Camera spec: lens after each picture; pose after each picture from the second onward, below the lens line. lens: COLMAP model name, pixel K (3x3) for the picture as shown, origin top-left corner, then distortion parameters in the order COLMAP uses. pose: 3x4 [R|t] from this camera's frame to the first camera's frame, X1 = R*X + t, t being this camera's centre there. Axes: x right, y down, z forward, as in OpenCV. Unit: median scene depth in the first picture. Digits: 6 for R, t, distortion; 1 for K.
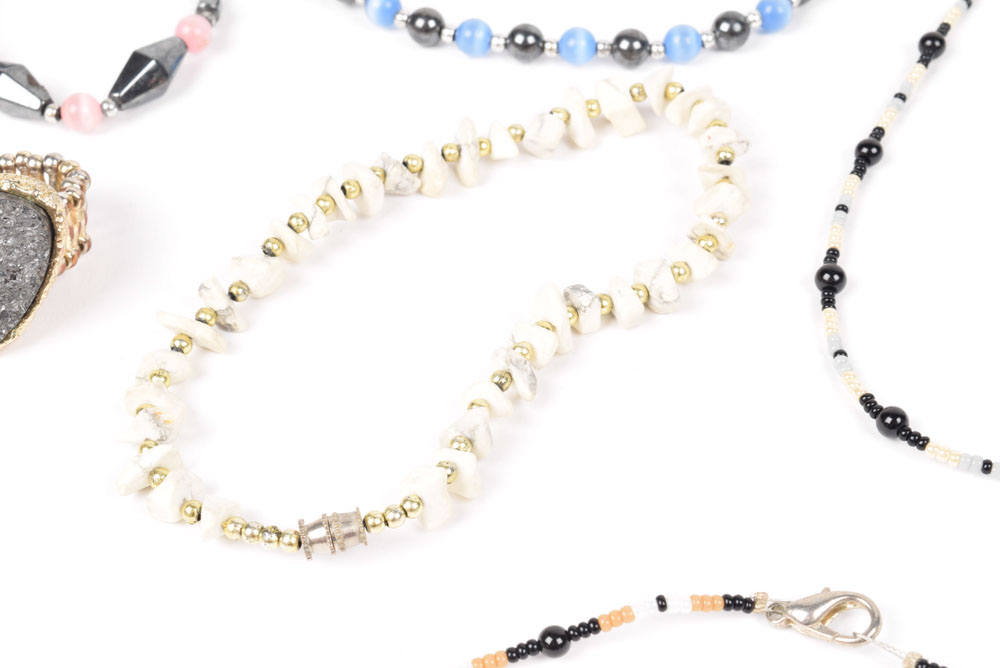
lens RADIAL K [[1886.3, 0, 497.7], [0, 1886.3, 326.1], [0, 0, 1]] dist [0.029335, 0.000000]
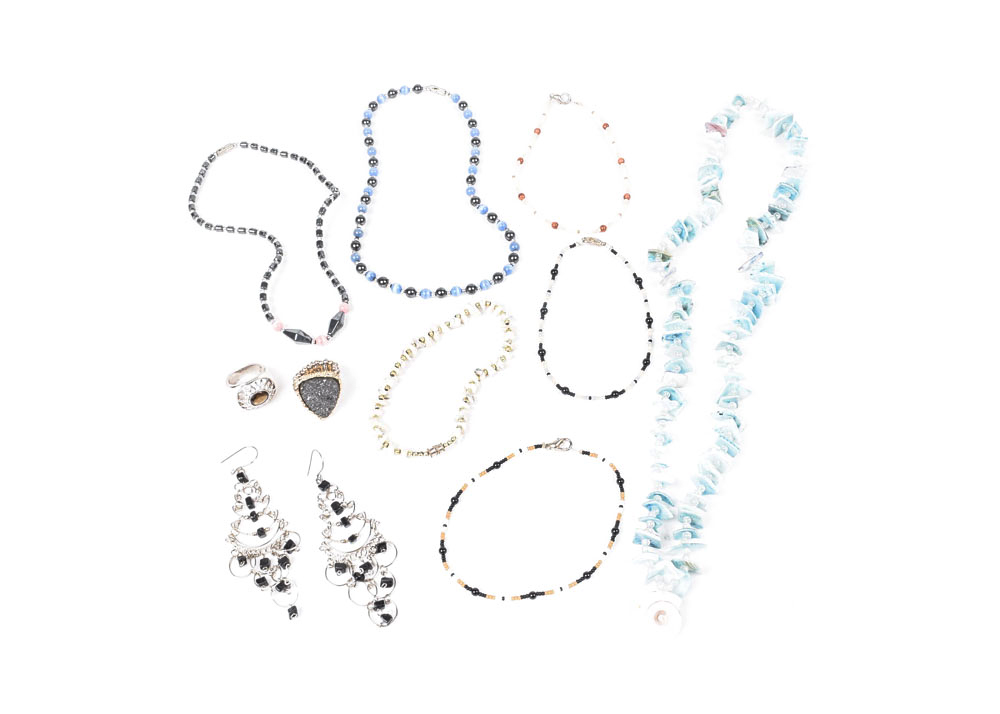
lens RADIAL K [[1032.4, 0, 497.1], [0, 1032.4, 360.4], [0, 0, 1]] dist [-0.102899, 0.000000]
pose [[0.967377, -0.199188, 0.156542, -0.226988], [0.178368, 0.974311, 0.137485, -0.299131], [-0.179906, -0.105078, 0.978055, -0.962198]]
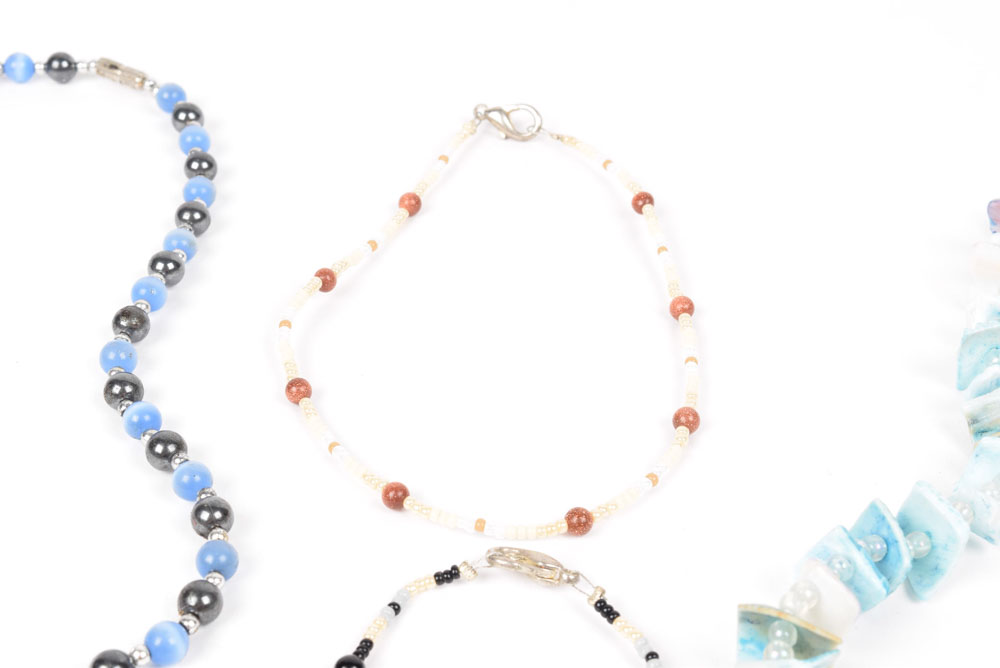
lens RADIAL K [[1886.3, 0, 502.9], [0, 1886.3, 337.0], [0, 0, 1]] dist [0.029335, 0.000000]
pose [[0.985370, -0.068405, 0.156100, 0.192837], [0.094577, 0.981421, -0.166936, -0.162626], [-0.141780, 0.179257, 0.973532, 0.145684]]
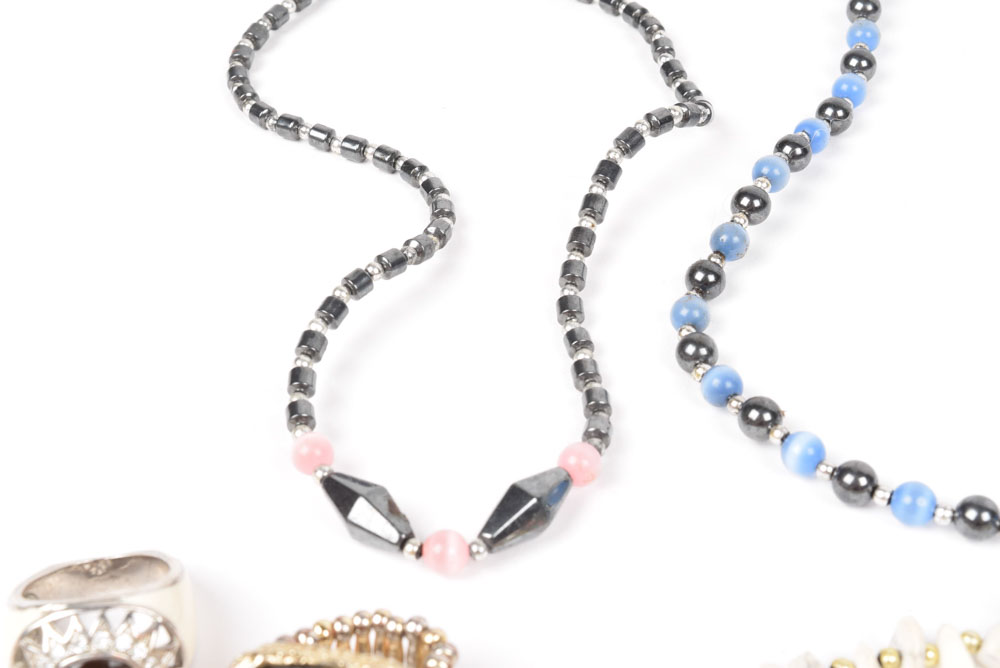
lens RADIAL K [[1886.3, 0, 478.2], [0, 1886.3, 343.0], [0, 0, 1]] dist [0.029335, 0.000000]
pose [[0.986133, 0.094968, -0.136101, -0.106070], [-0.110283, 0.987818, -0.109789, -0.122632], [0.124016, 0.123276, 0.984593, 0.162073]]
